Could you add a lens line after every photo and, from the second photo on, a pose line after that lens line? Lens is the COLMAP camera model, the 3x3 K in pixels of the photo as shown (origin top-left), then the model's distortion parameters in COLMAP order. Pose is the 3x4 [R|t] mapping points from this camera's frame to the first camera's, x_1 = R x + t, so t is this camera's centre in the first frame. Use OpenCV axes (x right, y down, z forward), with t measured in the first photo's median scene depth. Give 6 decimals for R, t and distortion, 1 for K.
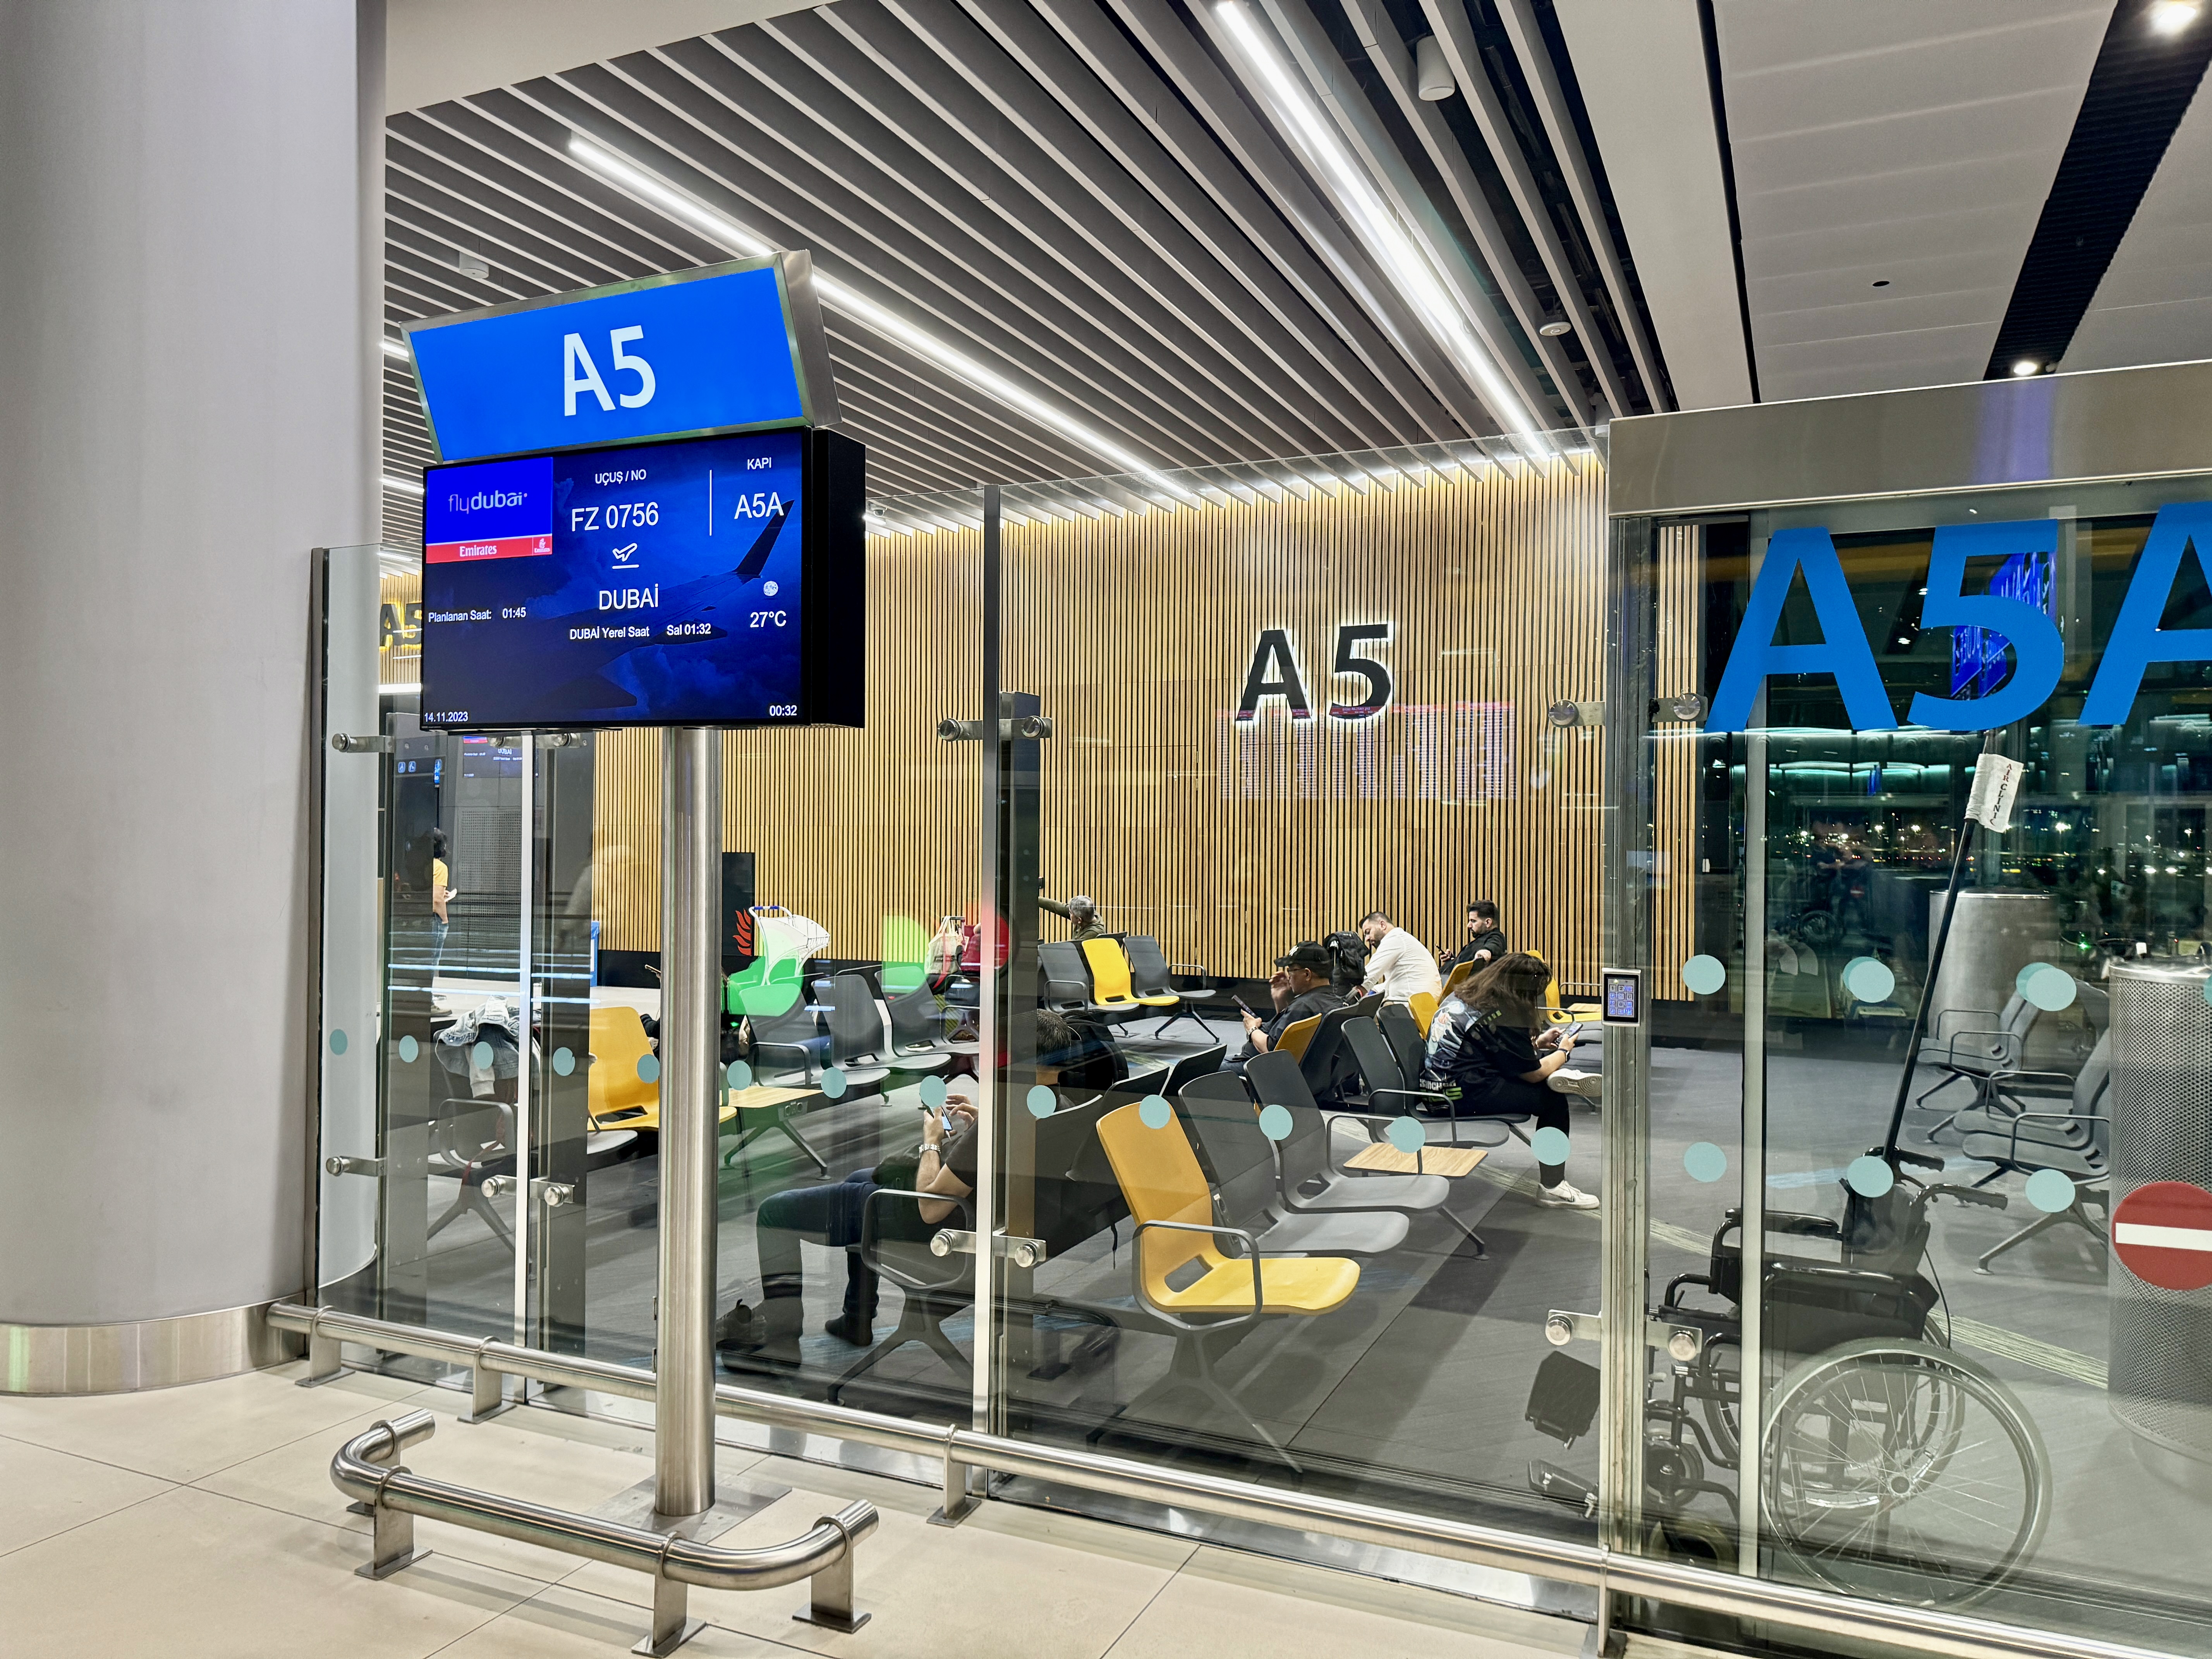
lens RADIAL K [[1531.1, 0, 1106.0], [0, 1531.1, 829.5], [0, 0, 1]] dist [0.004987, 0.003009]
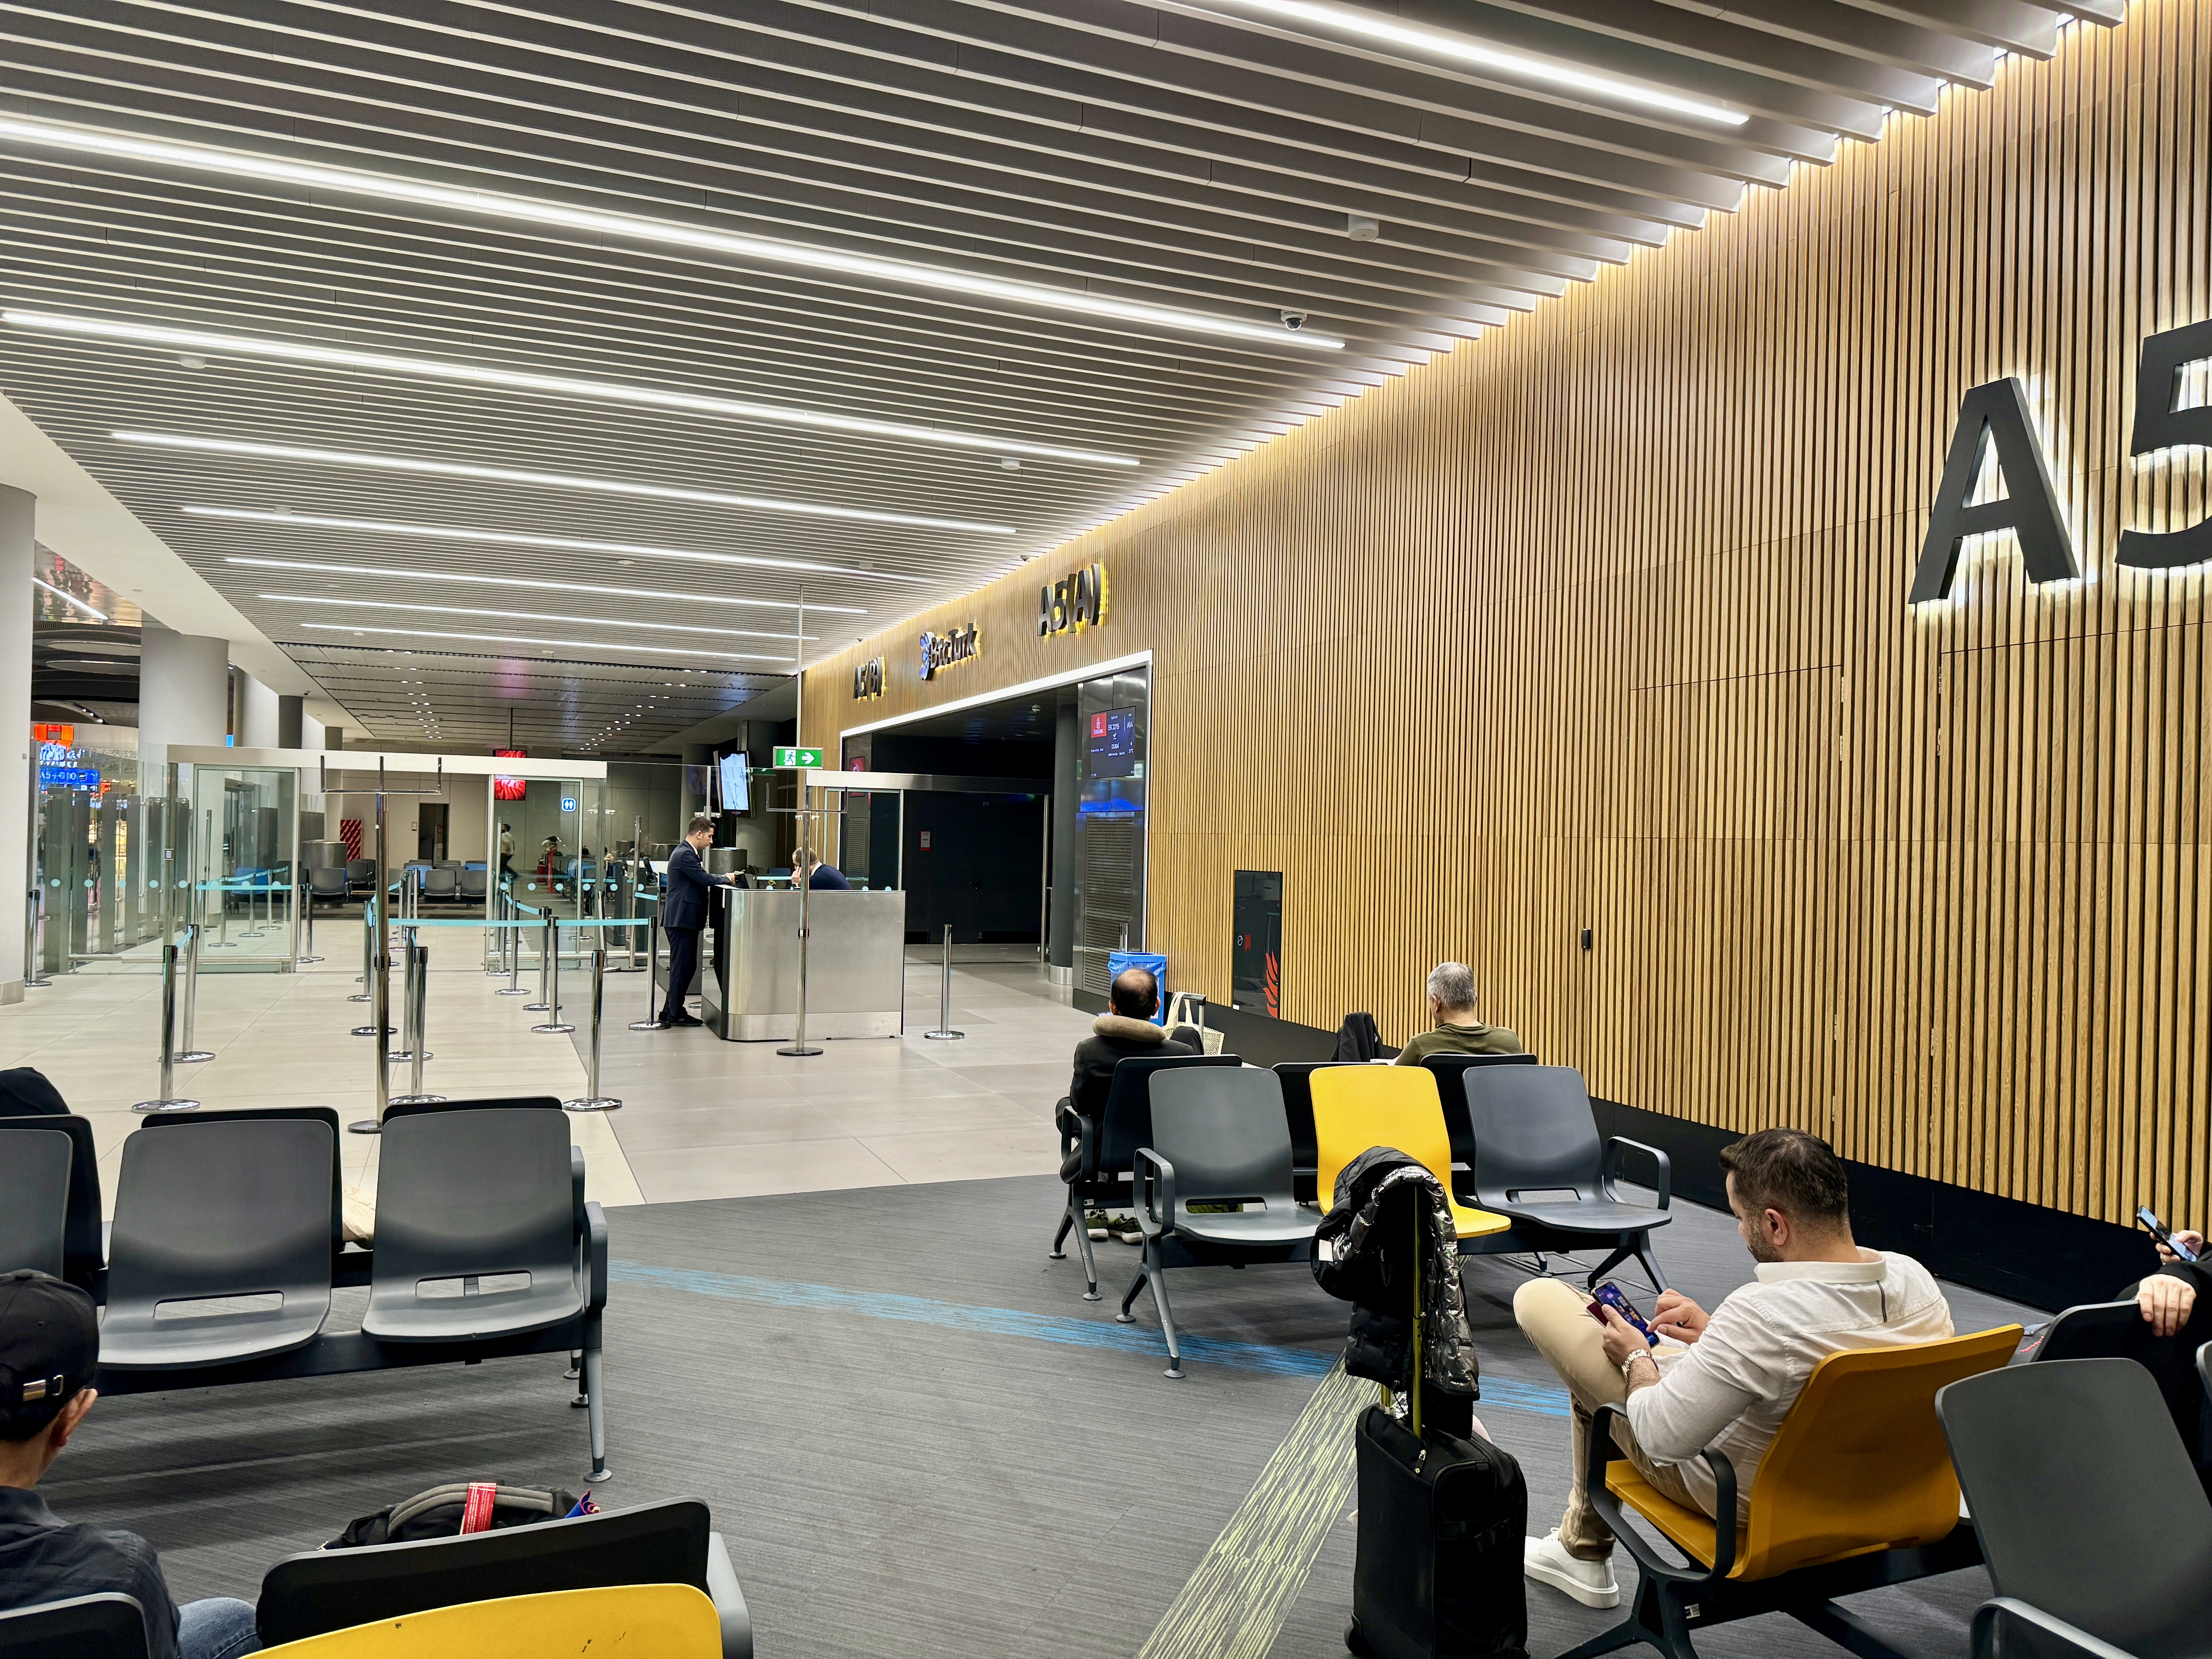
lens RADIAL K [[1531.1, 0, 1106.0], [0, 1531.1, 829.5], [0, 0, 1]] dist [0.004987, 0.003009]
pose [[0.722756, 0.004653, -0.691087, 0.229661], [-0.014862, 0.999851, -0.008812, 0.003615], [0.690943, 0.016640, 0.722718, 0.511762]]
